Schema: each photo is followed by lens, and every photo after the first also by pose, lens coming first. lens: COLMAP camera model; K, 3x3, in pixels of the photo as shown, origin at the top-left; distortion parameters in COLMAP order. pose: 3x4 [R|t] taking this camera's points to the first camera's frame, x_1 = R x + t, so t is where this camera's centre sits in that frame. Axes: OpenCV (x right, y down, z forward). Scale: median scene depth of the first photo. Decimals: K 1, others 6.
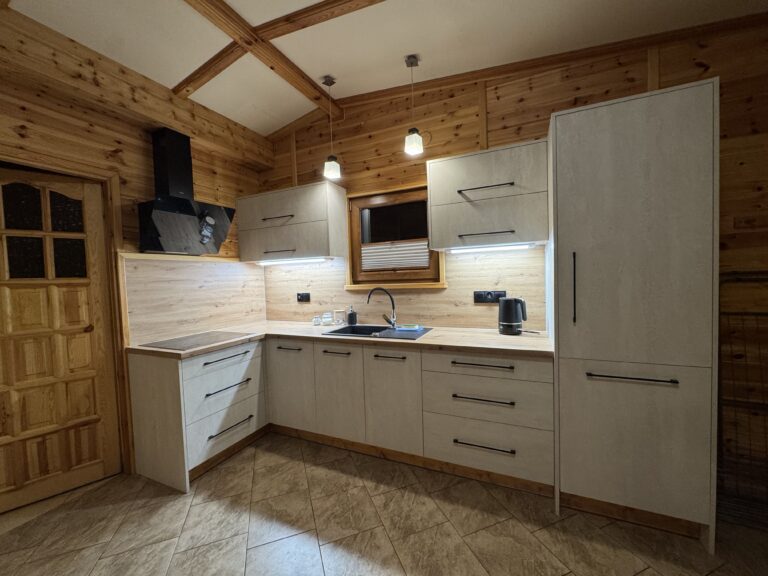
lens RADIAL K [[307.4, 0, 384.9], [0, 307.4, 288.7], [0, 0, 1]] dist [-0.000540, -0.000271]
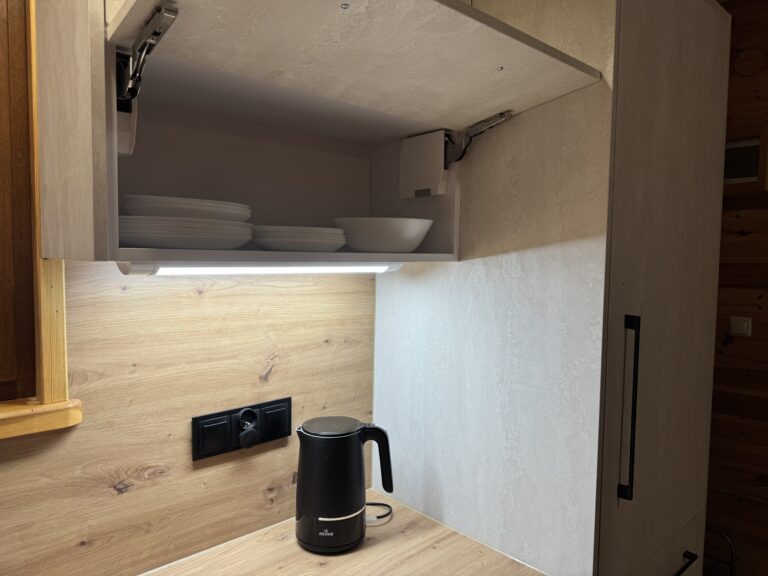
lens RADIAL K [[540.5, 0, 383.8], [0, 540.5, 290.3], [0, 0, 1]] dist [0.082941, -0.113052]
pose [[0.372519, -0.015714, 0.927892, -0.086168], [0.010383, 0.999865, 0.012765, -0.108594], [-0.927967, 0.004879, 0.372631, 0.703423]]
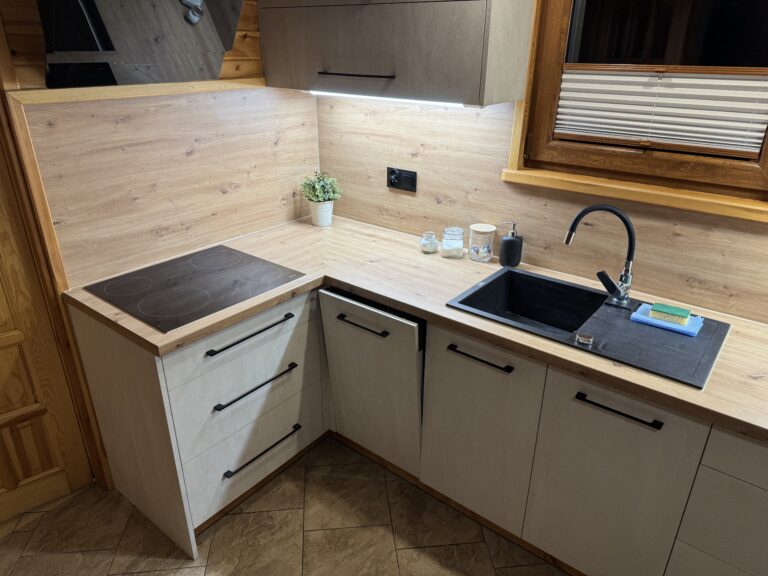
lens RADIAL K [[540.5, 0, 383.8], [0, 540.5, 290.3], [0, 0, 1]] dist [0.082941, -0.113052]
pose [[0.969474, 0.138327, -0.202450, -0.144941], [-0.051732, 0.922479, 0.382565, -0.166603], [0.239675, -0.360414, 0.901475, 0.300893]]
